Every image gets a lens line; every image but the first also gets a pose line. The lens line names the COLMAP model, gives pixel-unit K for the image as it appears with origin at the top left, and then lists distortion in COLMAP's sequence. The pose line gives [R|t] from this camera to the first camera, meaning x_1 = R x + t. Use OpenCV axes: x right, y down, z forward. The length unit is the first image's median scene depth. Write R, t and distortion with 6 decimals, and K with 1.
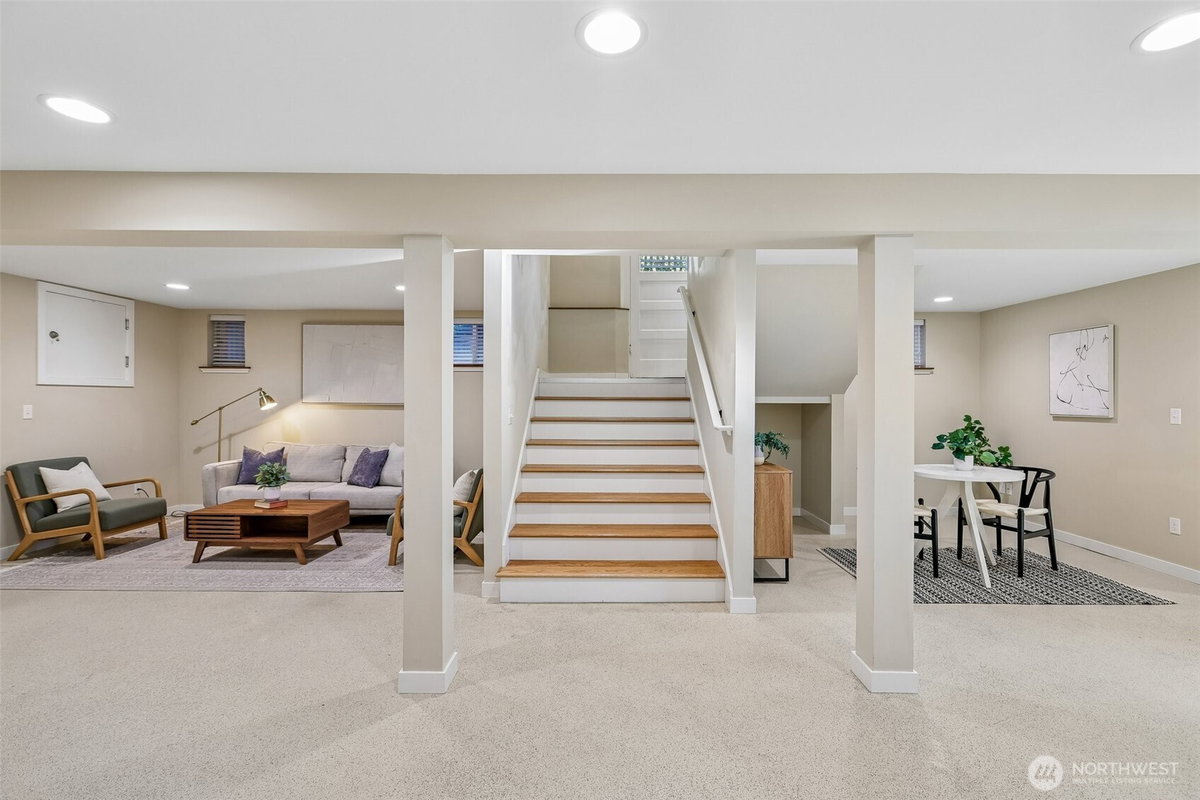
lens RADIAL K [[531.6, 0, 596.5], [0, 531.6, 398.4], [0, 0, 1]] dist [-0.000792, 0.001022]
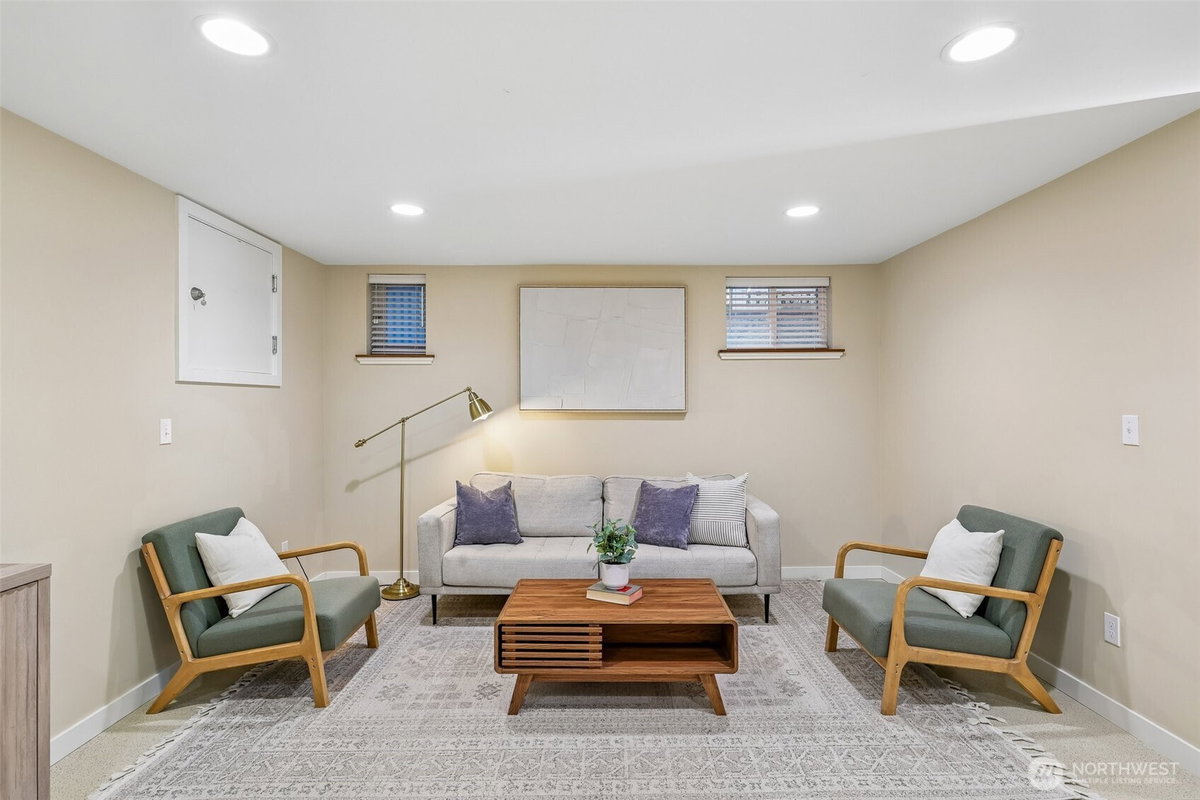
lens RADIAL K [[606.8, 0, 604.2], [0, 606.8, 396.9], [0, 0, 1]] dist [0.002204, 0.000596]
pose [[0.999796, -0.008160, 0.018459, -0.600685], [0.008307, 0.999934, -0.007930, -0.001465], [-0.018393, 0.008082, 0.999798, 0.347650]]
